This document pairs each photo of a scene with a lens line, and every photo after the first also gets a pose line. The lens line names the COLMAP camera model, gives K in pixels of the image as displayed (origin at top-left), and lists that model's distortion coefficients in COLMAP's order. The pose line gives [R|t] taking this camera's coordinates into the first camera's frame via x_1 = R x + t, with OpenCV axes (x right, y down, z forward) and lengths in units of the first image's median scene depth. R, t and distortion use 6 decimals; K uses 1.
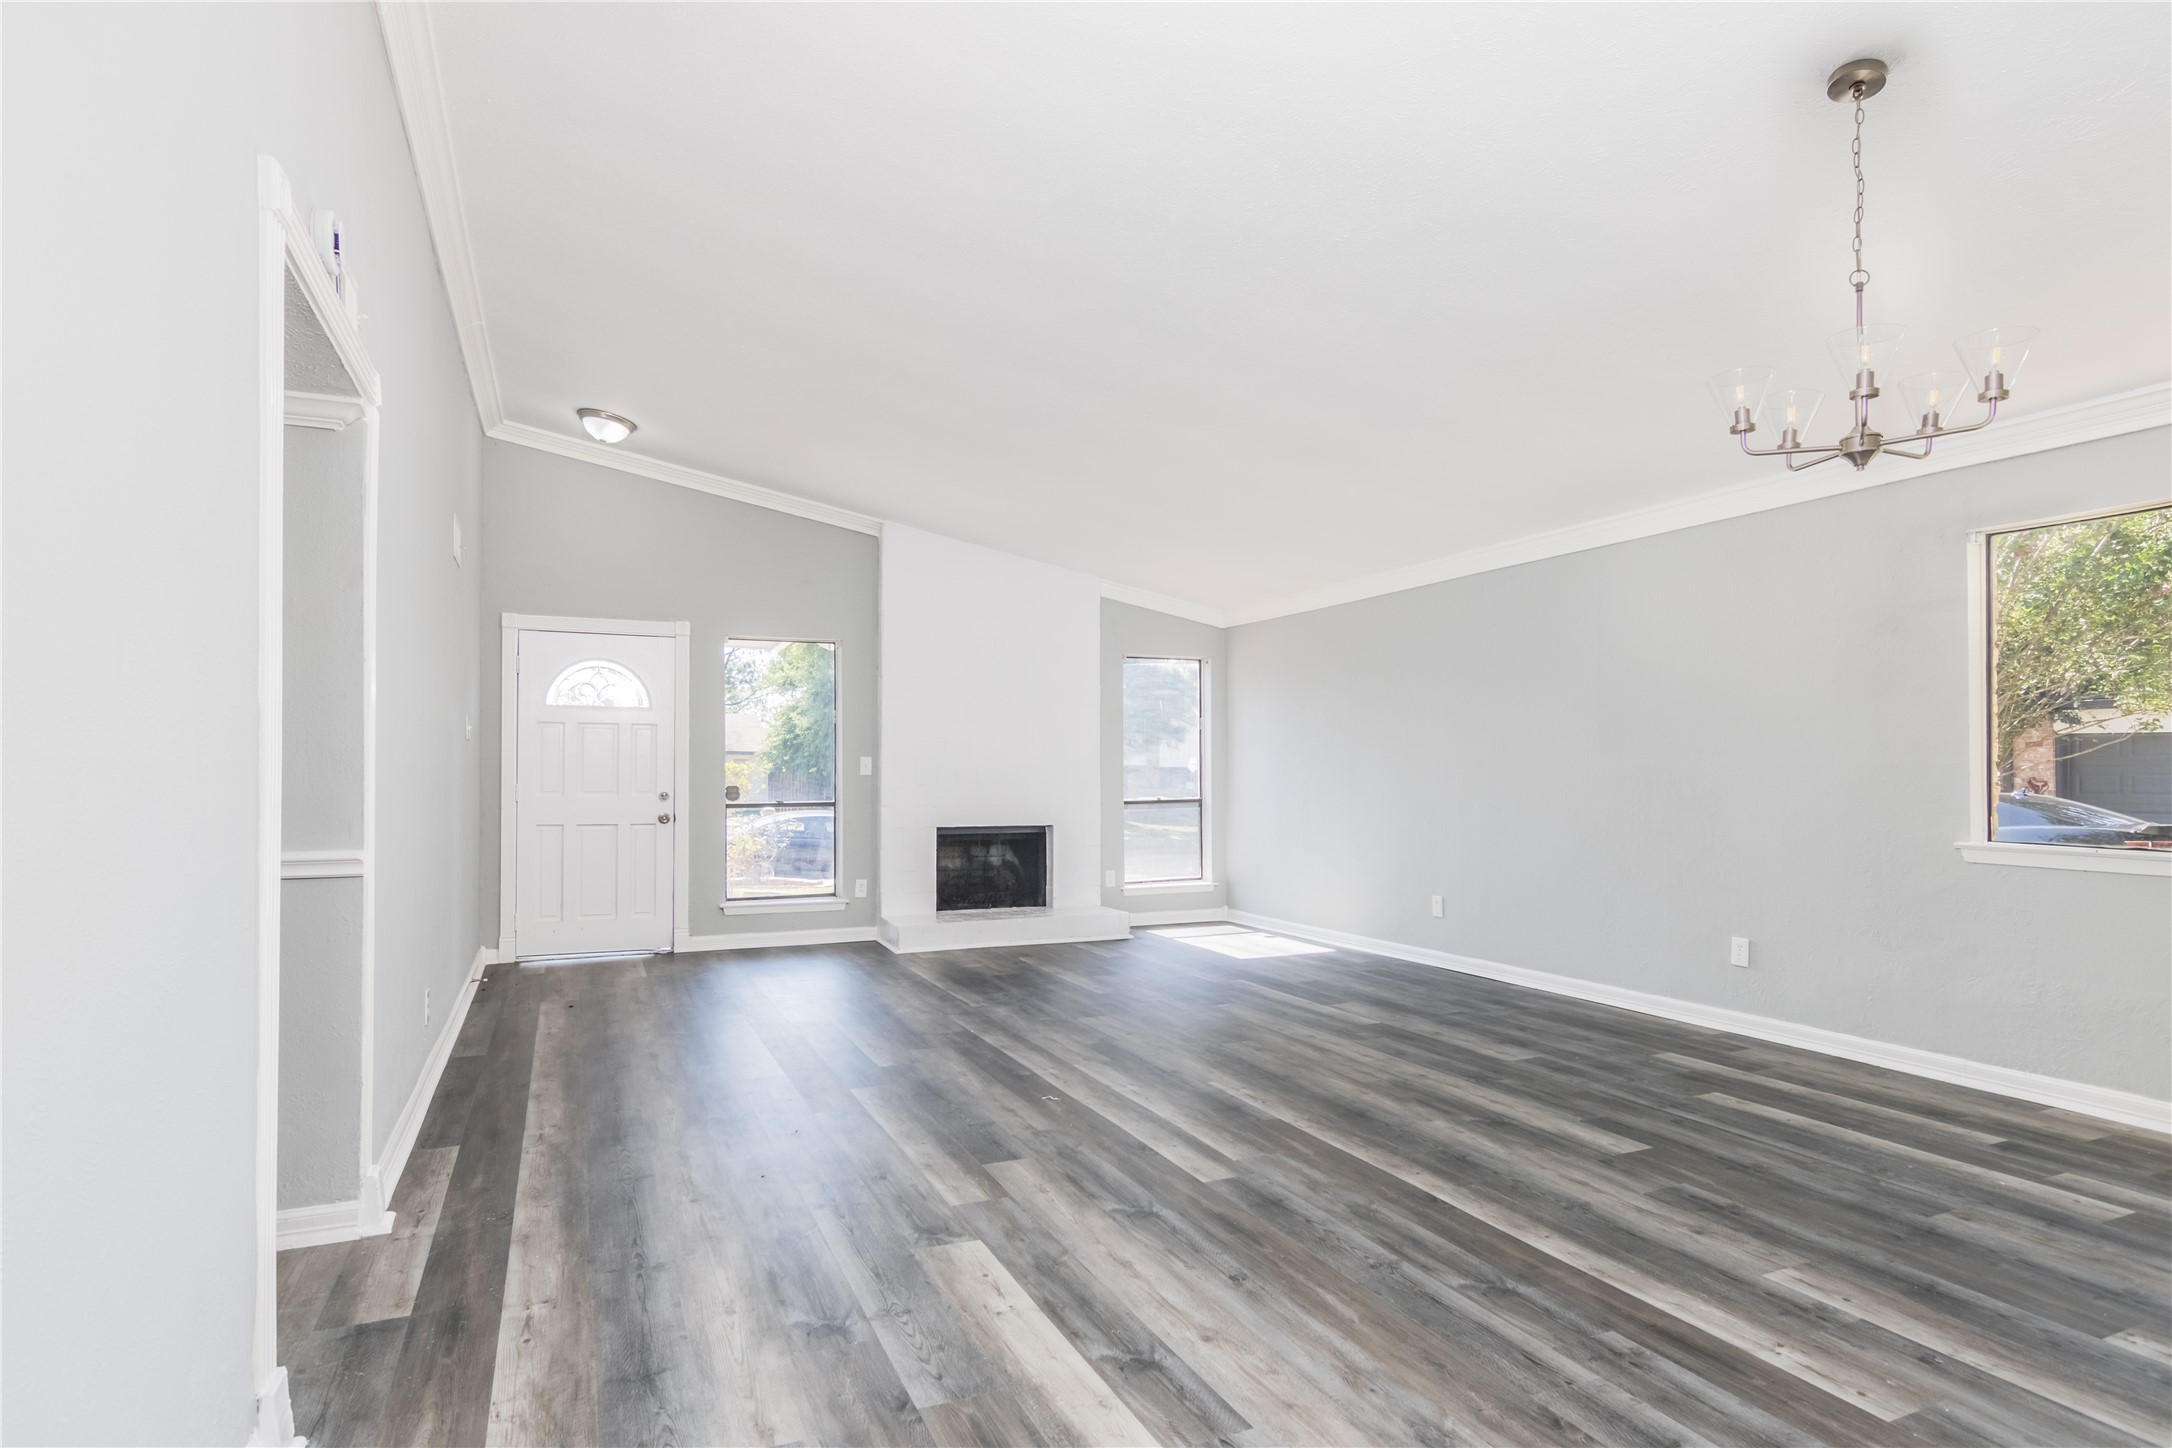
lens RADIAL K [[1160.4, 0, 1083.2], [0, 1160.4, 736.2], [0, 0, 1]] dist [-0.003429, 0.000462]
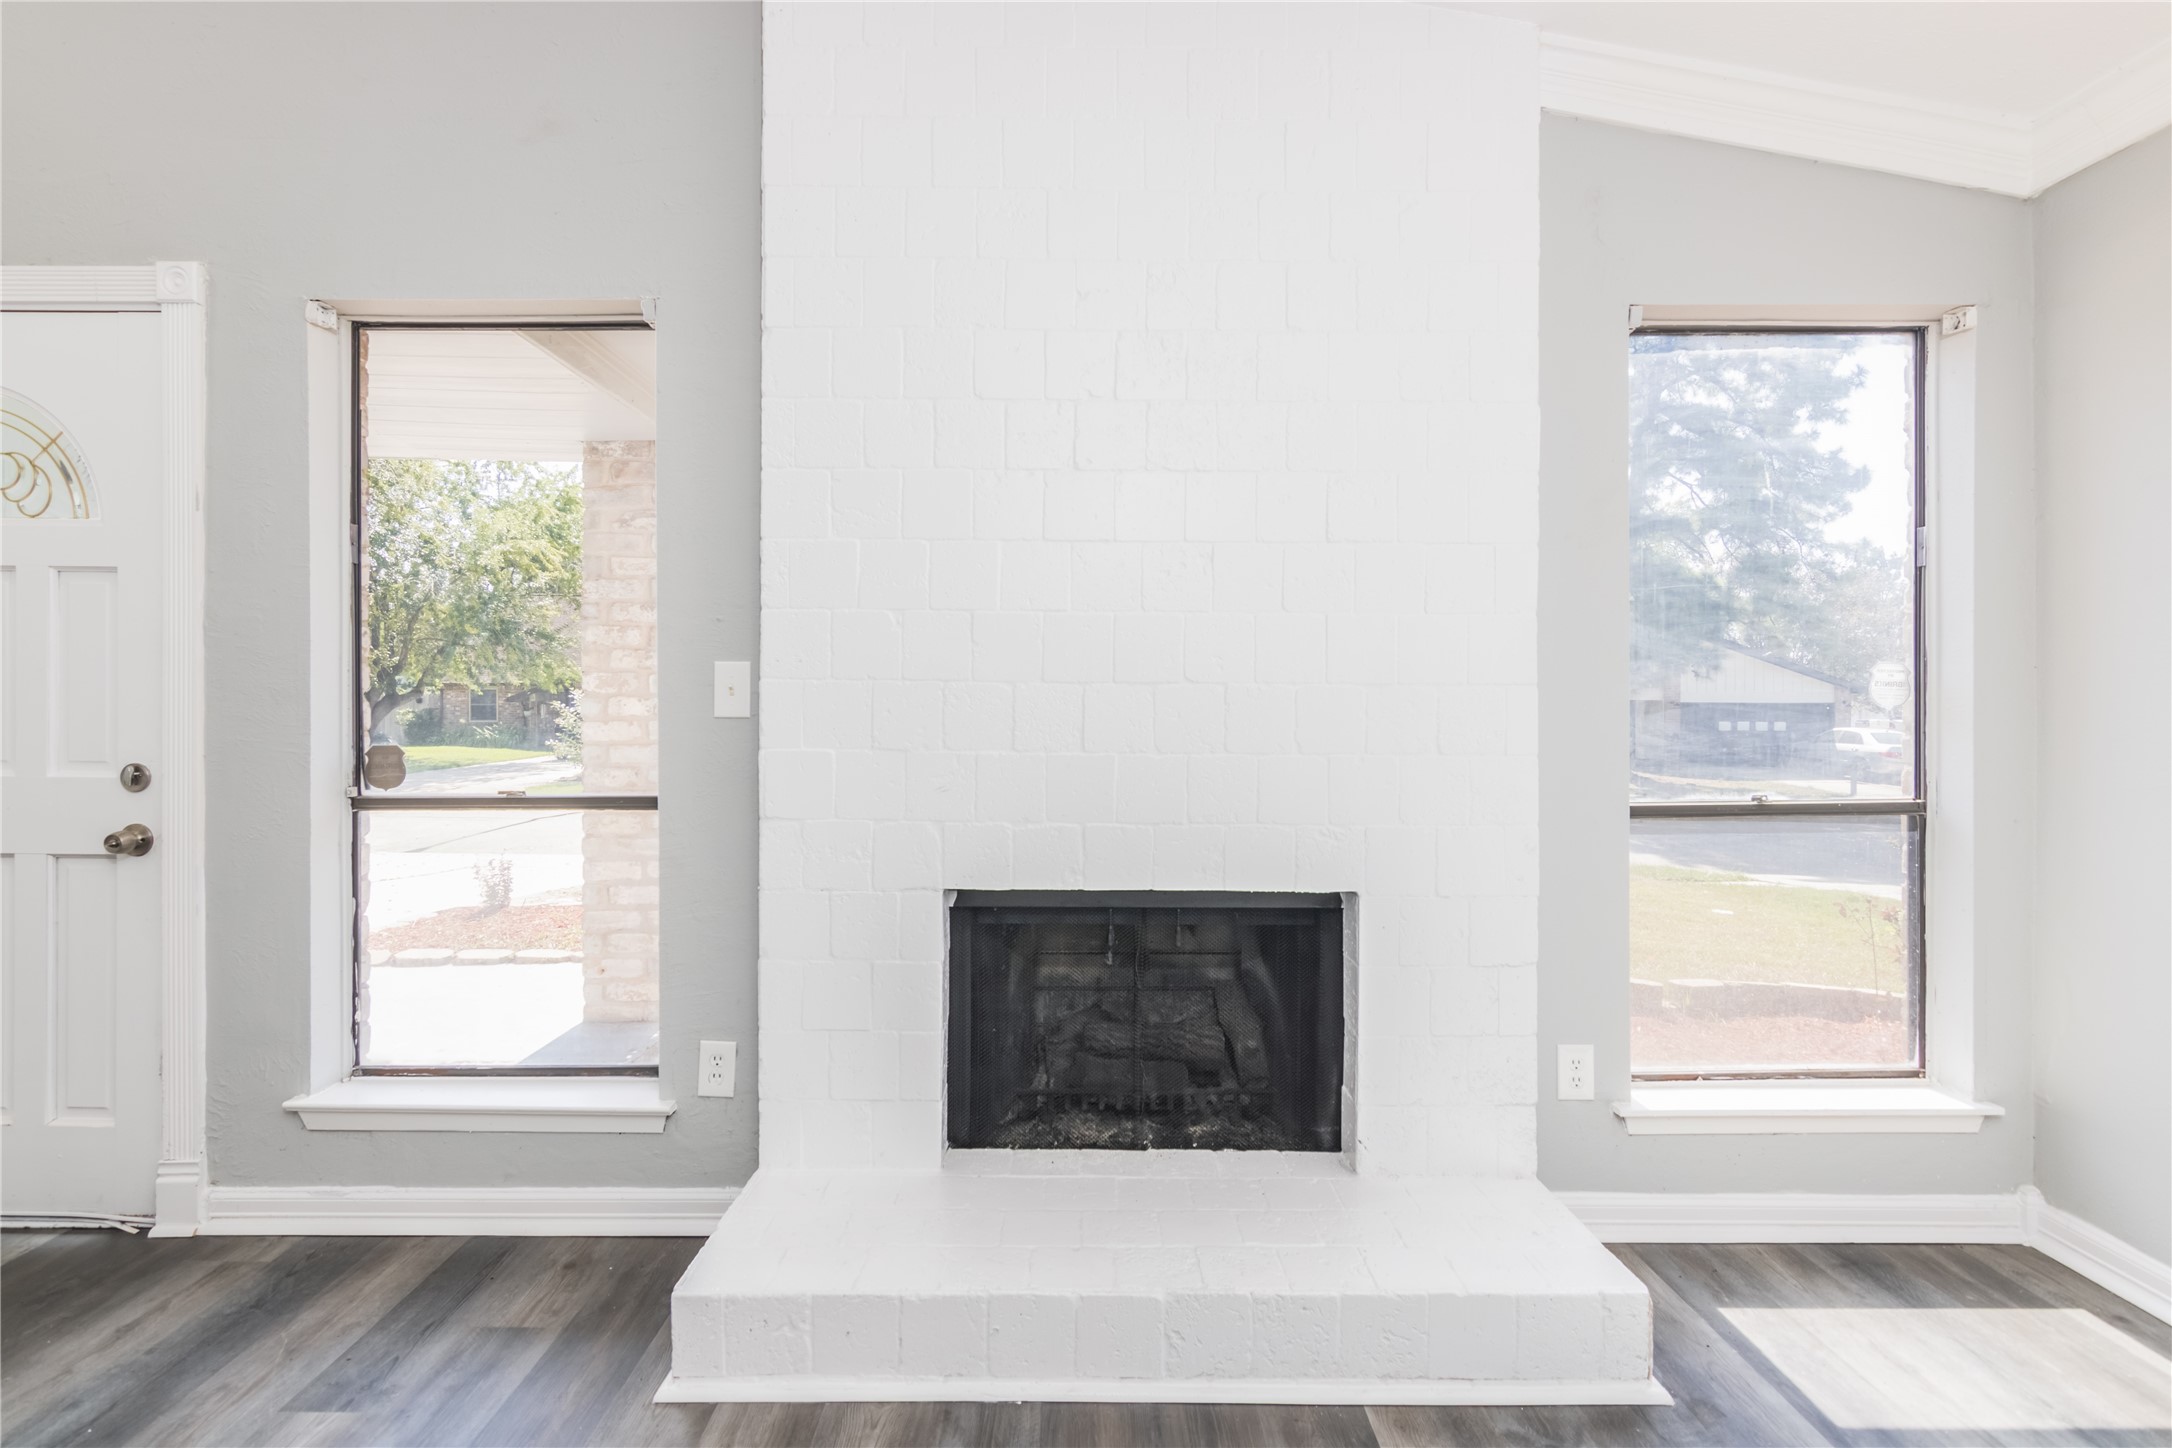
lens RADIAL K [[1160.4, 0, 1081.8], [0, 1160.4, 726.3], [0, 0, 1]] dist [-0.003429, 0.000462]
pose [[0.909124, 0.004901, -0.416496, 0.036963], [0.008770, 0.999484, 0.030905, 0.029072], [0.416433, -0.031749, 0.908612, 0.807707]]
